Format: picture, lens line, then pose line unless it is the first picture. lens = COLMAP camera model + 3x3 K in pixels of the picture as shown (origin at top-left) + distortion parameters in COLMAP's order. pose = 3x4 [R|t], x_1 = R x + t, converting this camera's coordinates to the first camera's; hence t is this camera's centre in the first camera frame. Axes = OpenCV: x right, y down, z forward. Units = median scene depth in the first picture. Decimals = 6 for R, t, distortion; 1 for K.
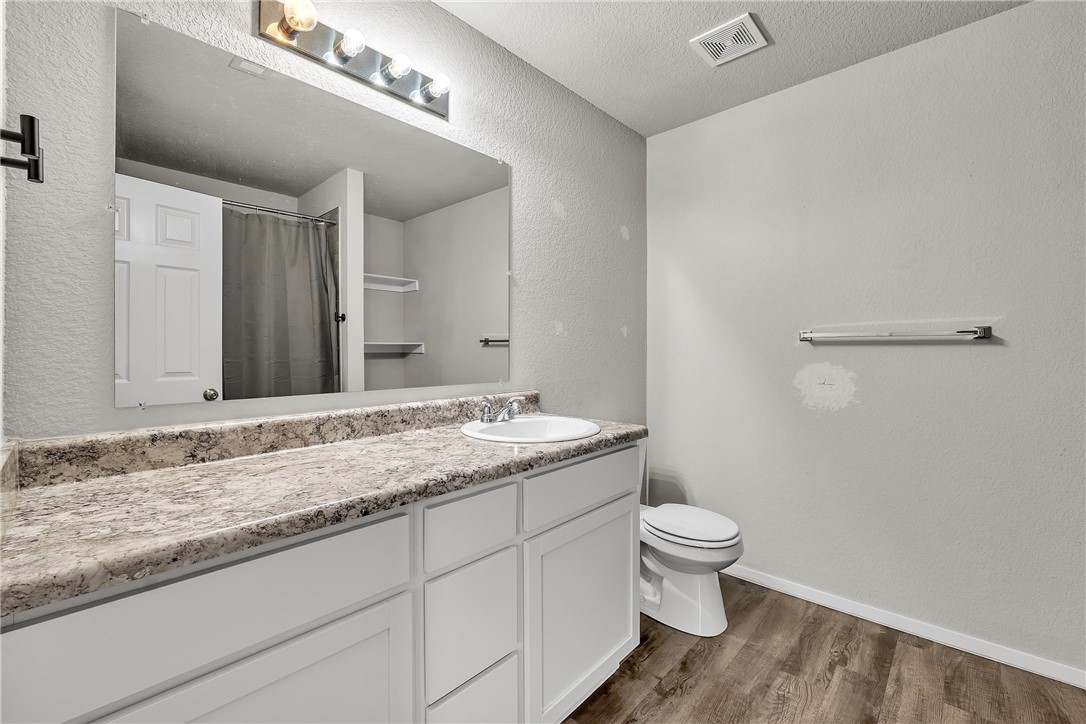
lens RADIAL K [[450.0, 0, 541.1], [0, 450.0, 365.5], [0, 0, 1]] dist [-0.011059, 0.000192]
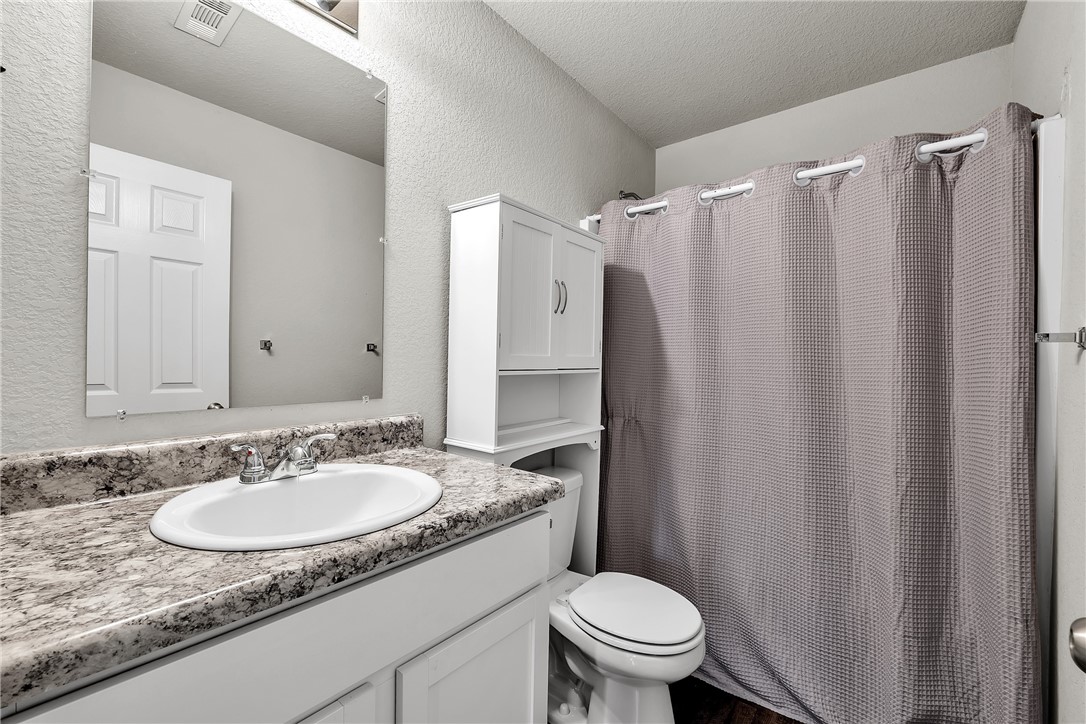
lens RADIAL K [[446.6, 0, 545.4], [0, 446.6, 358.3], [0, 0, 1]] dist [-0.012945, 0.000259]
pose [[0.997420, 0.025702, 0.067025, -0.095704], [-0.023354, 0.999093, -0.035592, -0.010678], [-0.067879, 0.033935, 0.997116, 0.205890]]
